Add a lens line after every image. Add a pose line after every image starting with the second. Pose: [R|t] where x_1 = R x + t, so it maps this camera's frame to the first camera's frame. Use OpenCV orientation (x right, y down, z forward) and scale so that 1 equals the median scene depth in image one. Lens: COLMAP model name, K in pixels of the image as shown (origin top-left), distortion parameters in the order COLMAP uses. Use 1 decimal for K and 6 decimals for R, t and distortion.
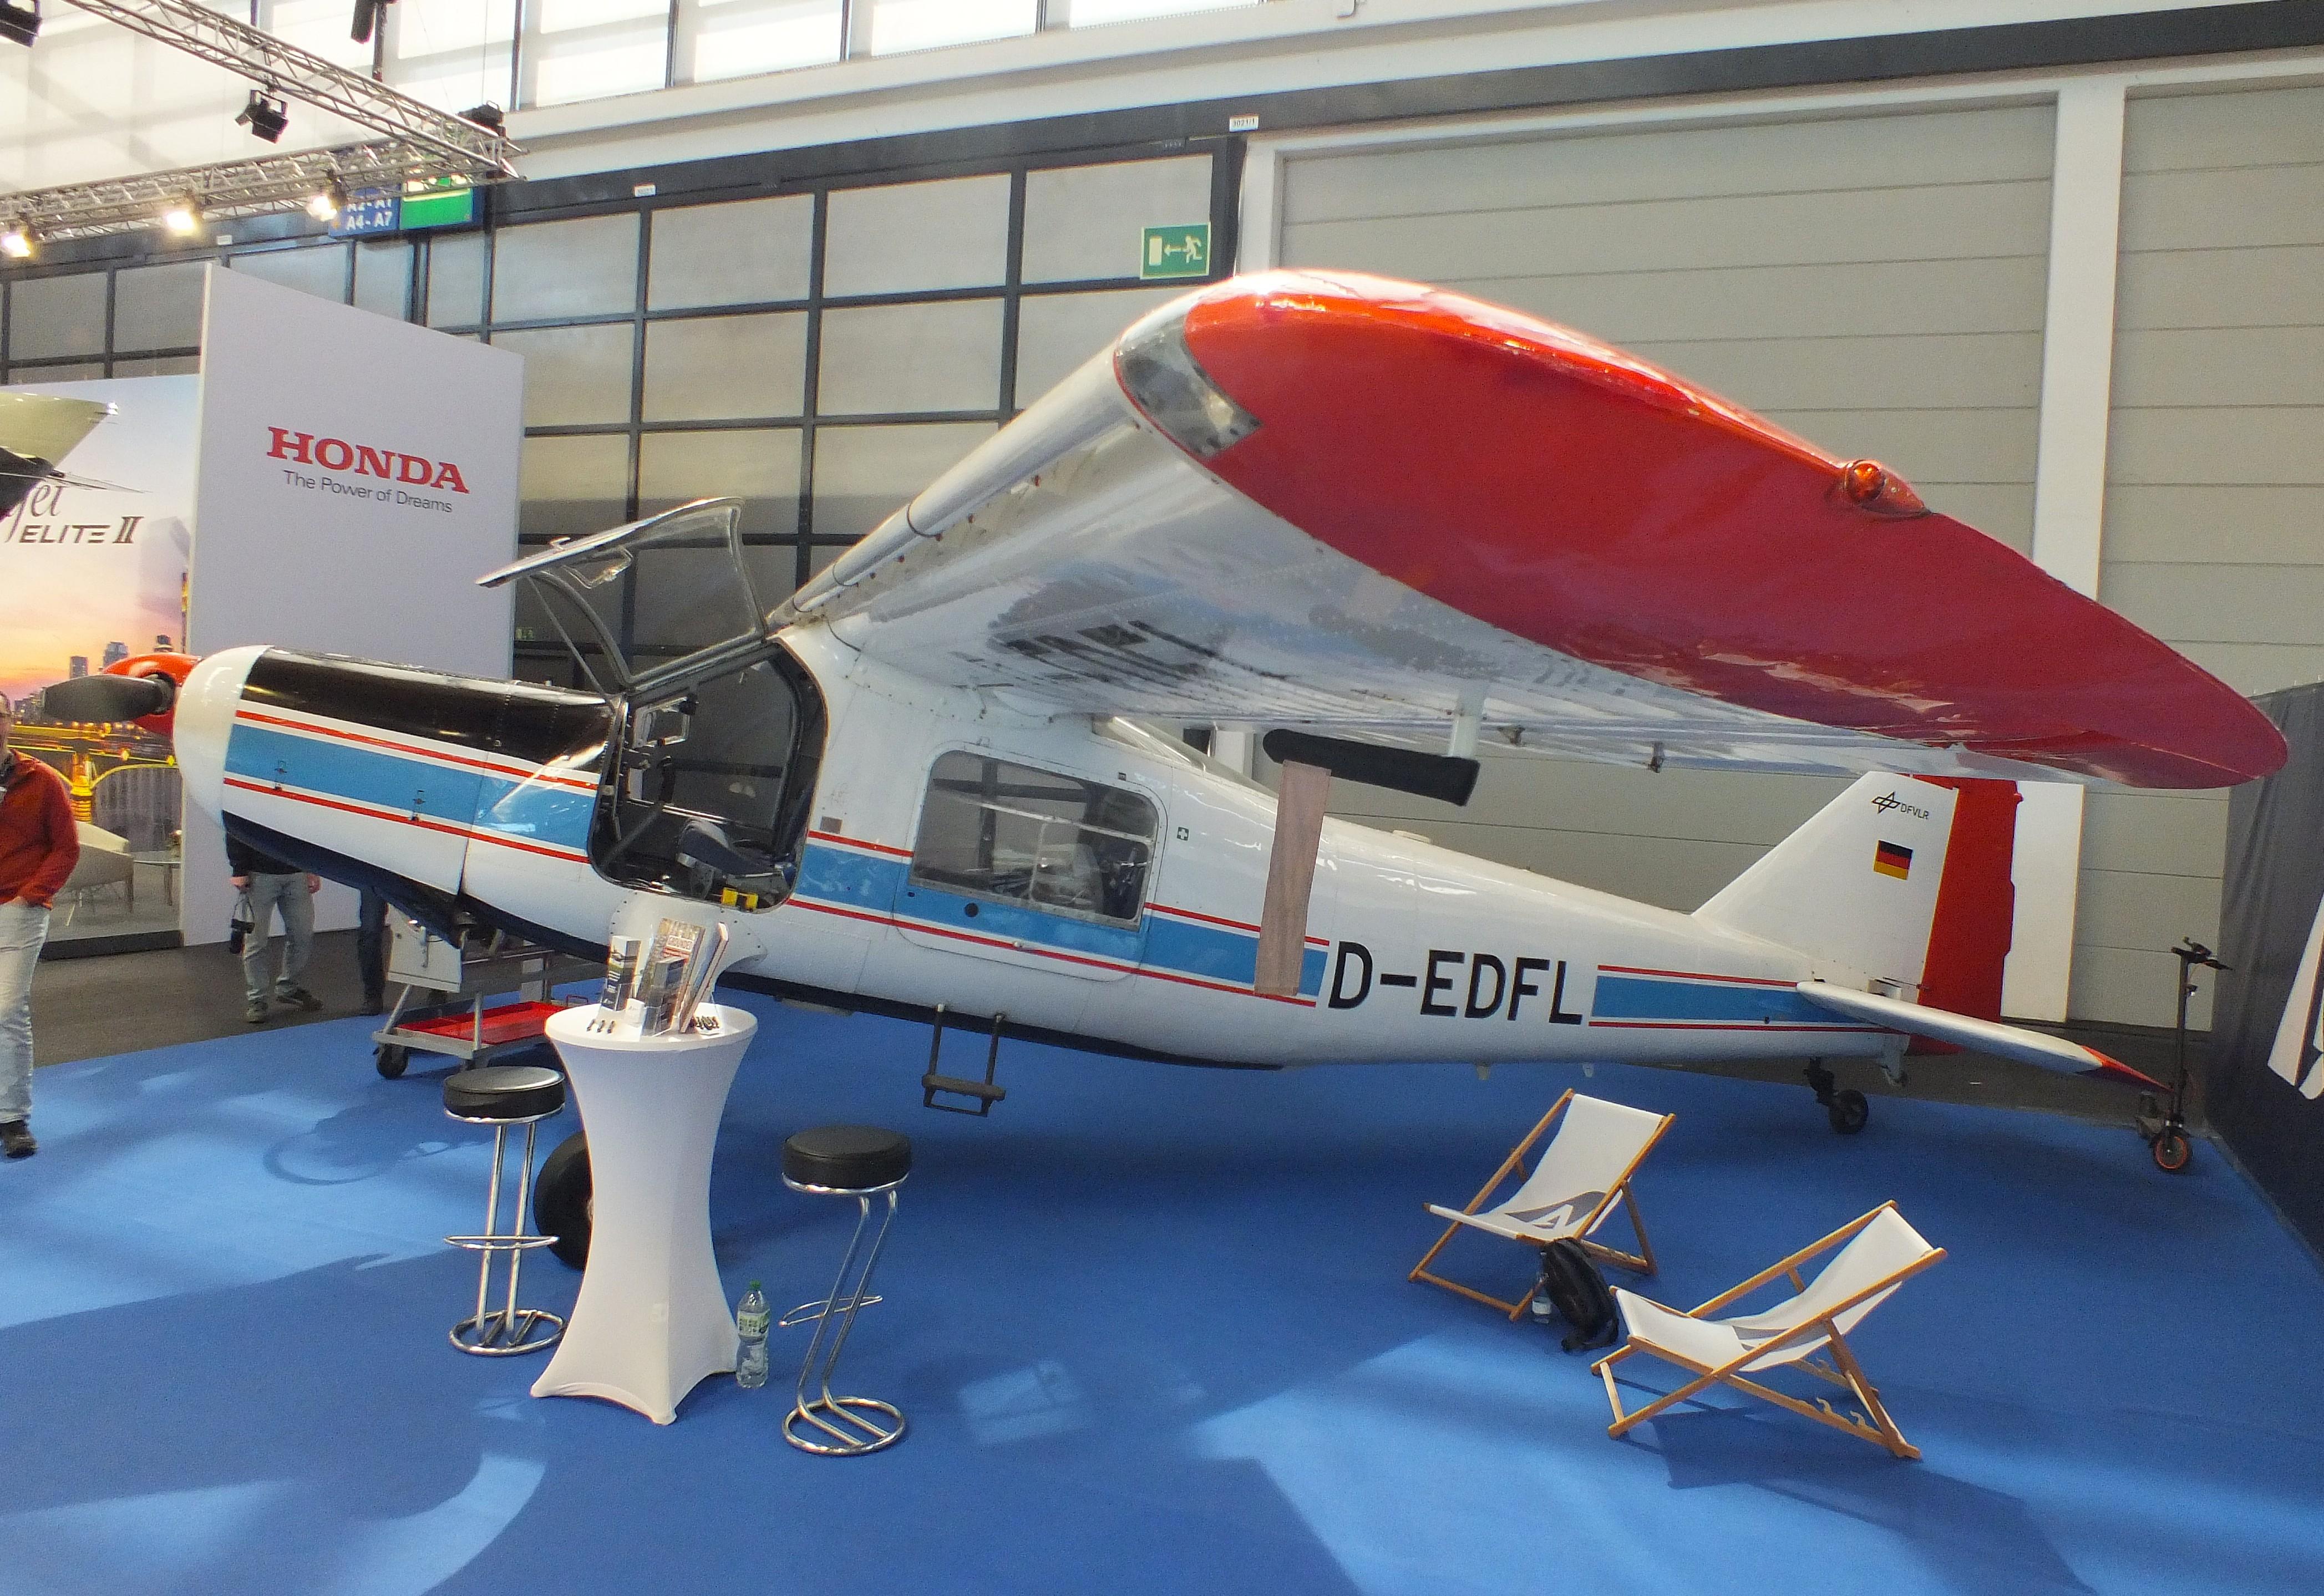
lens RADIAL K [[1693.9, 0, 1209.8], [0, 1693.9, 801.1], [0, 0, 1]] dist [-0.068486, 0.000873]
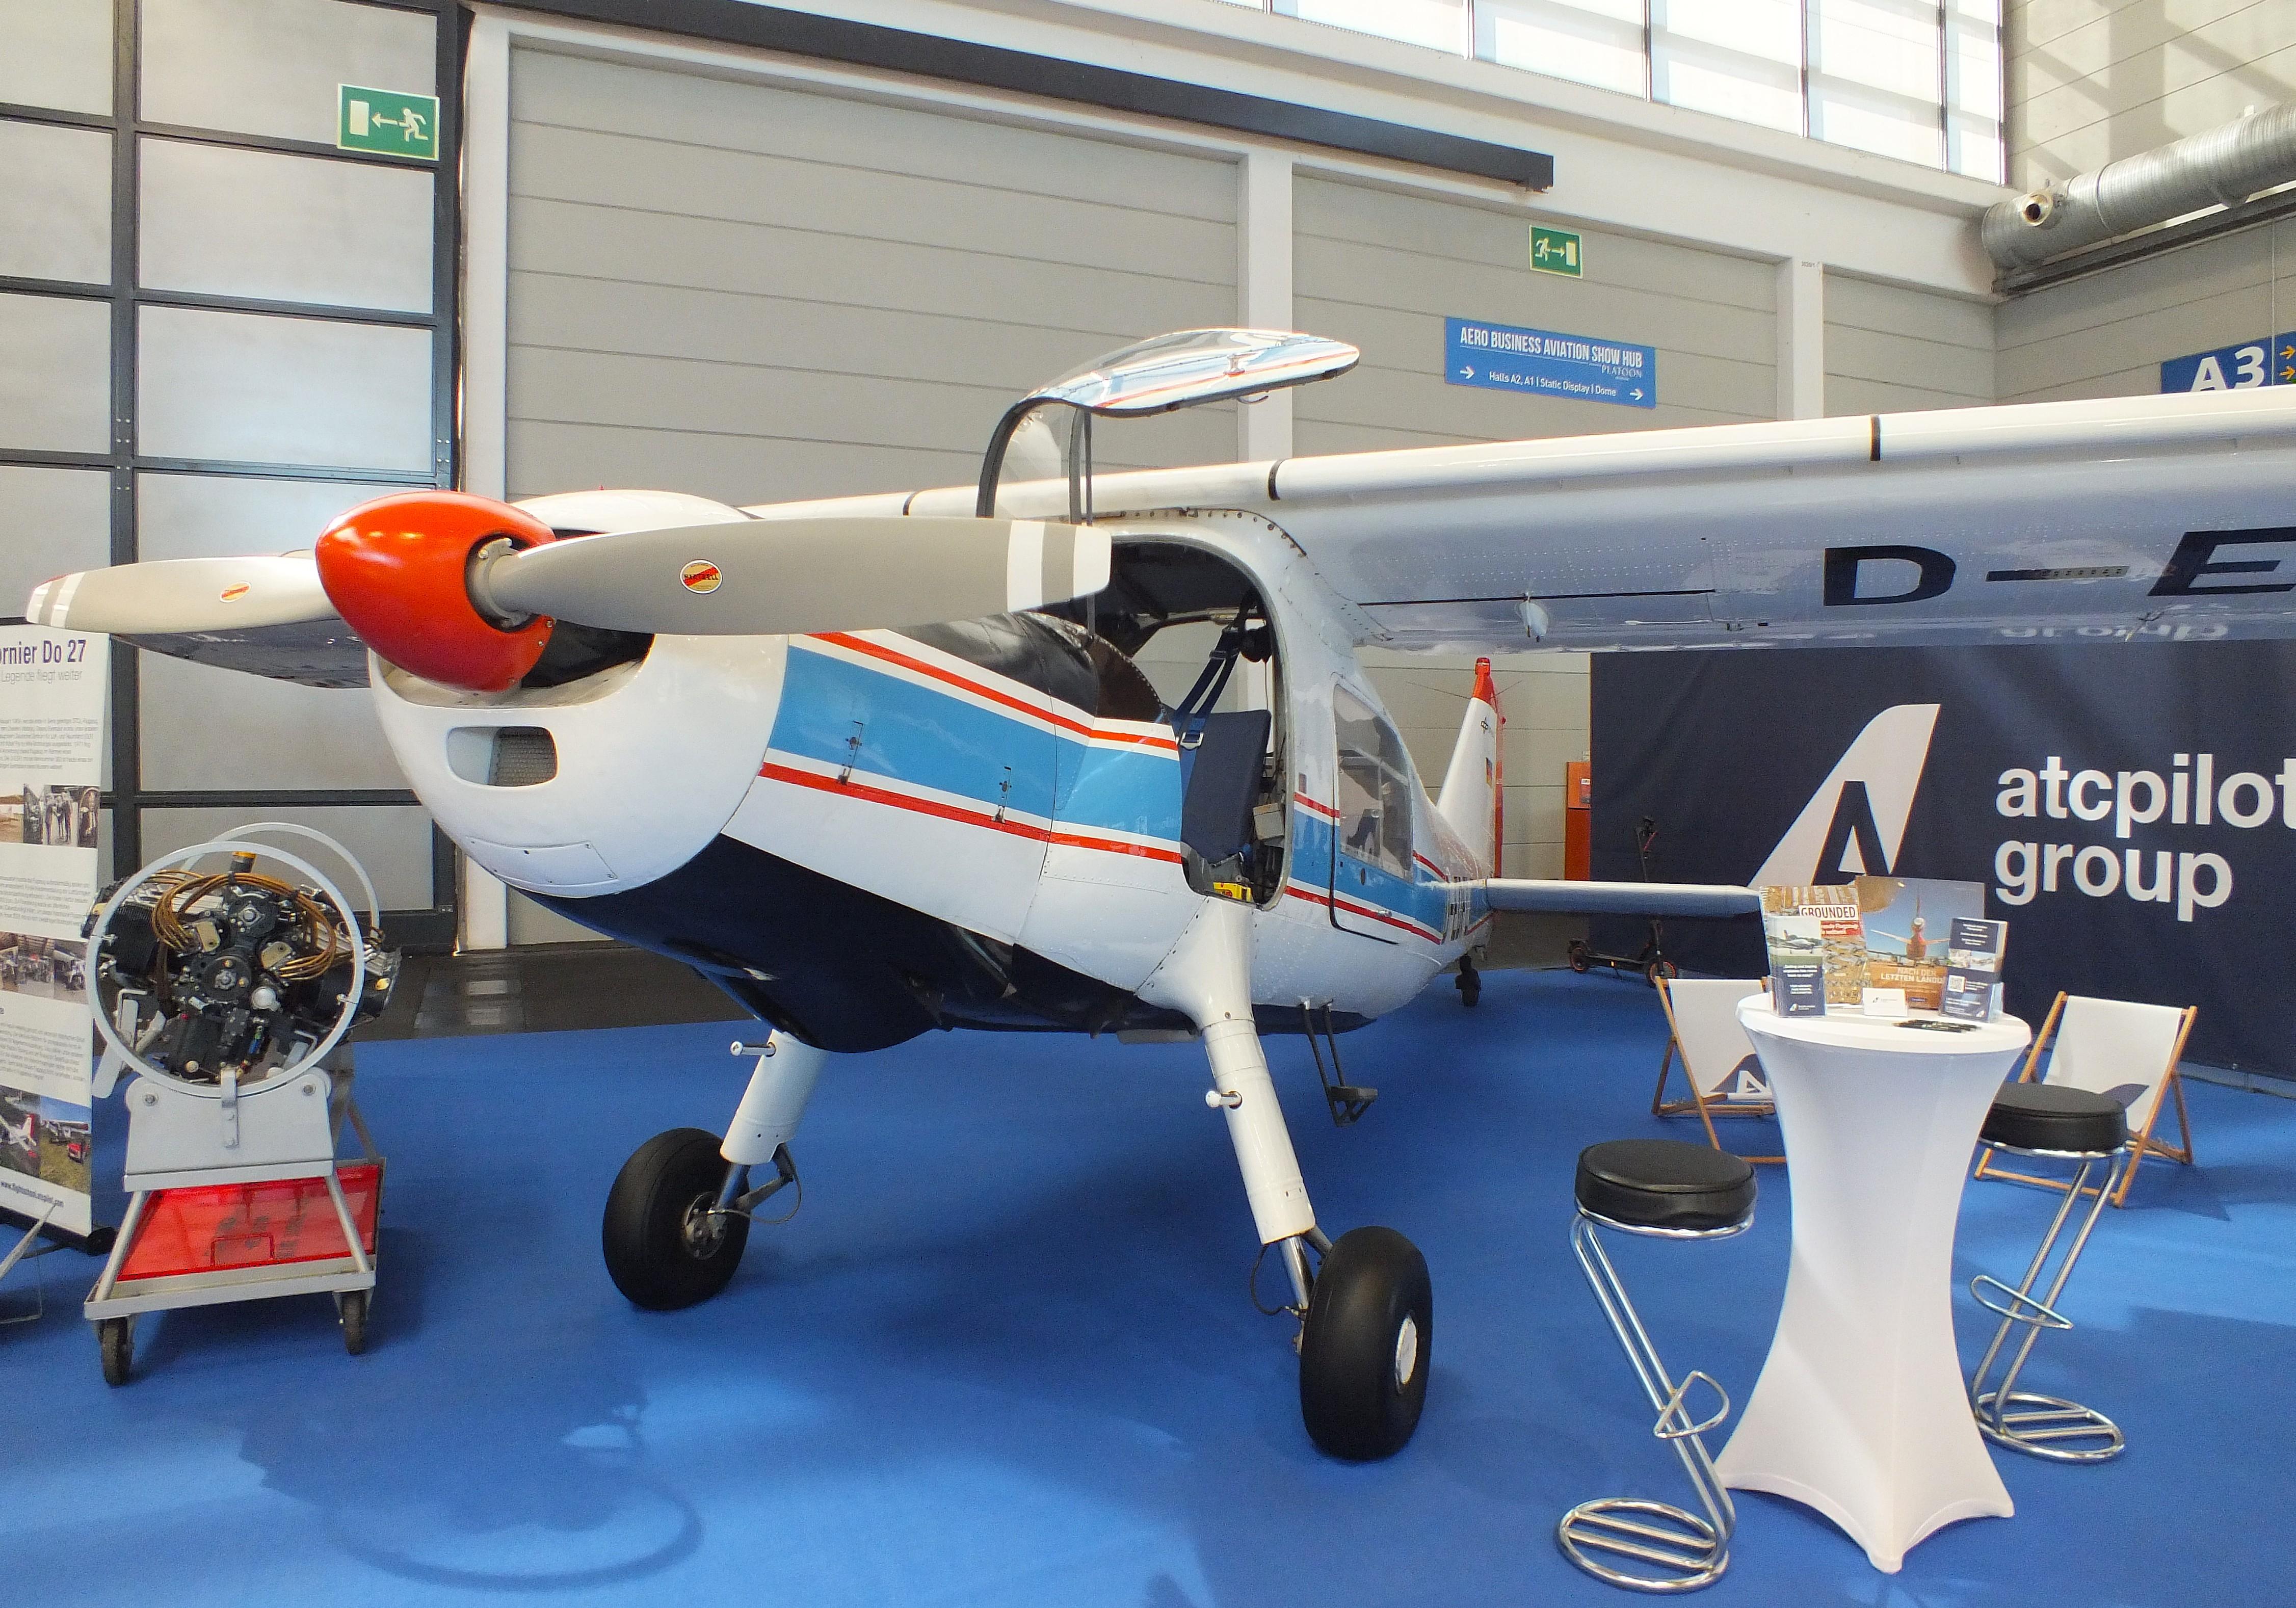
lens RADIAL K [[1551.7, 0, 1175.3], [0, 1551.7, 776.1], [0, 0, 1]] dist [-0.093296, 0.048327]
pose [[0.668197, -0.067185, 0.740944, -0.638628], [0.069799, 0.997183, 0.027473, -0.010502], [-0.740703, 0.033360, 0.671004, 0.472677]]
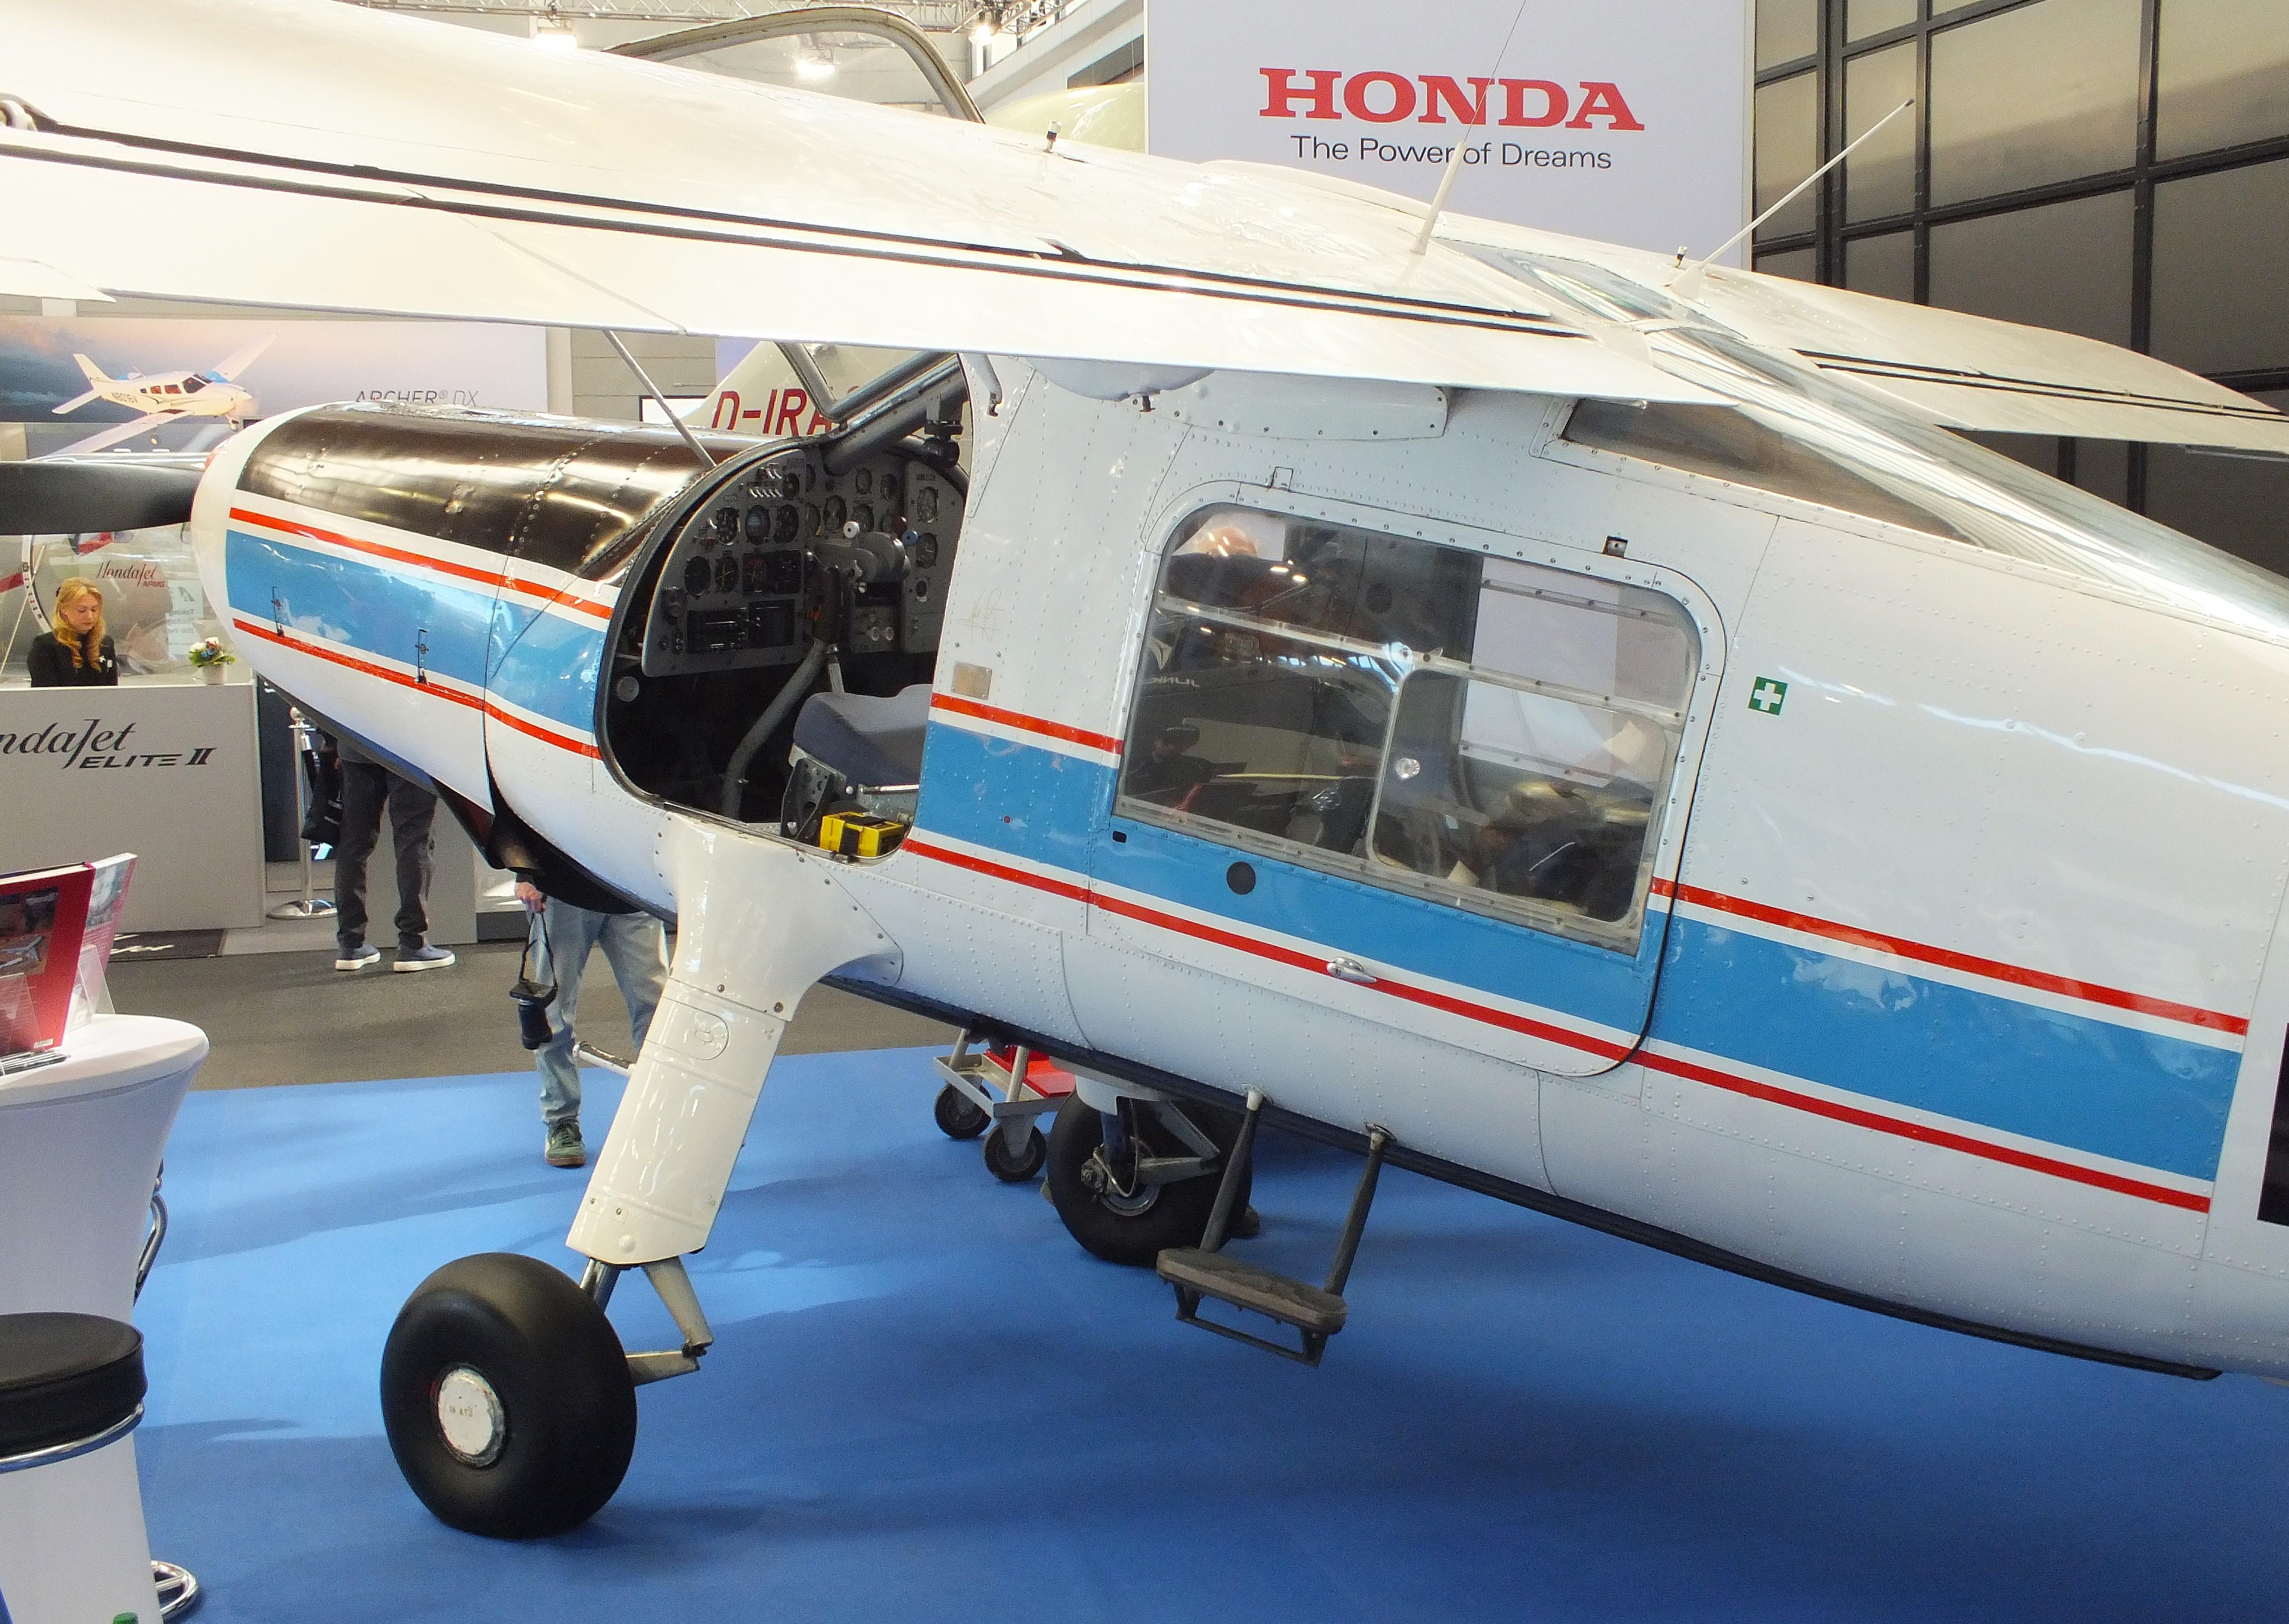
lens RADIAL K [[2829.4, 0, 1048.7], [0, 2829.4, 801.9], [0, 0, 1]] dist [-0.023611, -0.027423]
pose [[0.622316, 0.018396, -0.782550, 0.326609], [0.009866, 0.999460, 0.031340, 0.019068], [0.782704, -0.027224, 0.621798, 0.438051]]
